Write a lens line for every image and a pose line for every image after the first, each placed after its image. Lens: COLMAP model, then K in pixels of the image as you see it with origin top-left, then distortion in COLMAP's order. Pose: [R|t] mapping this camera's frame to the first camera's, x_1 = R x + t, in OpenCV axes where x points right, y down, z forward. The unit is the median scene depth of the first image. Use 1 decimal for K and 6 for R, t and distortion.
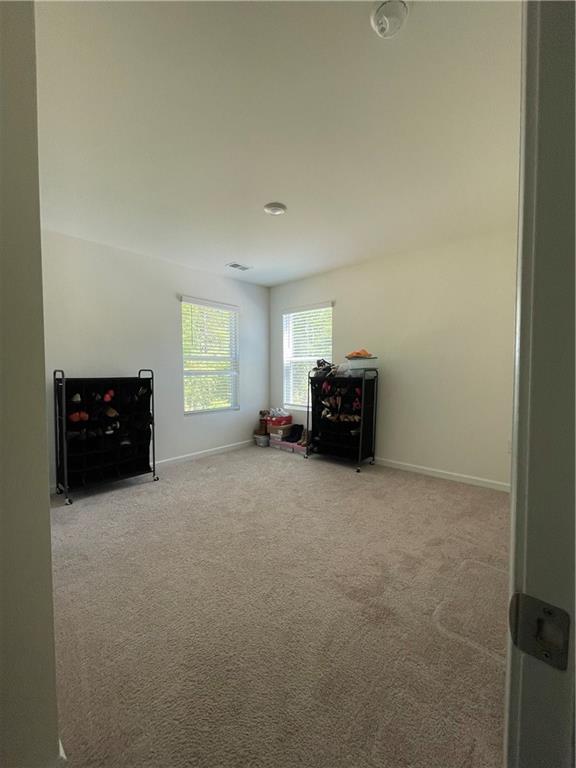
lens RADIAL K [[312.1, 0, 288.0], [0, 312.1, 384.0], [0, 0, 1]] dist [-0.002399, -0.000159]
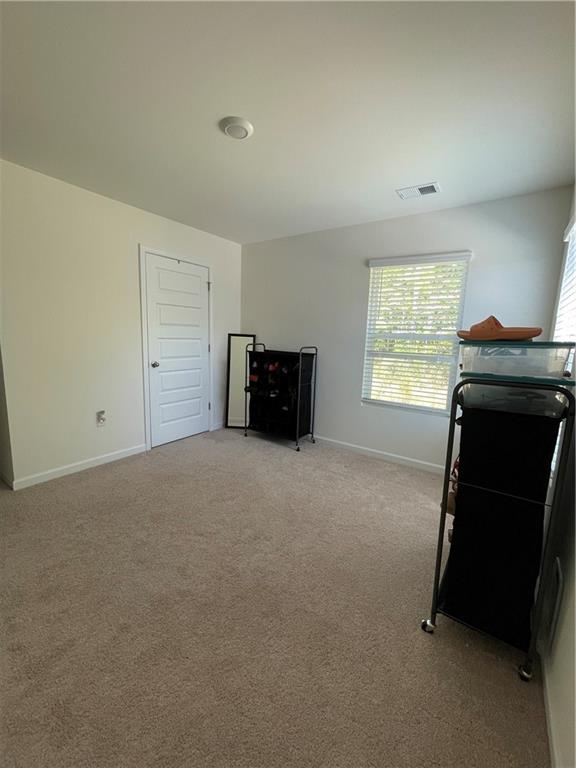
lens RADIAL K [[312.1, 0, 288.0], [0, 312.1, 384.0], [0, 0, 1]] dist [-0.002399, -0.000159]
pose [[0.120380, 0.159171, -0.979884, 0.576746], [-0.082019, 0.985282, 0.149972, -0.073529], [0.989334, 0.062316, 0.131664, 0.798732]]
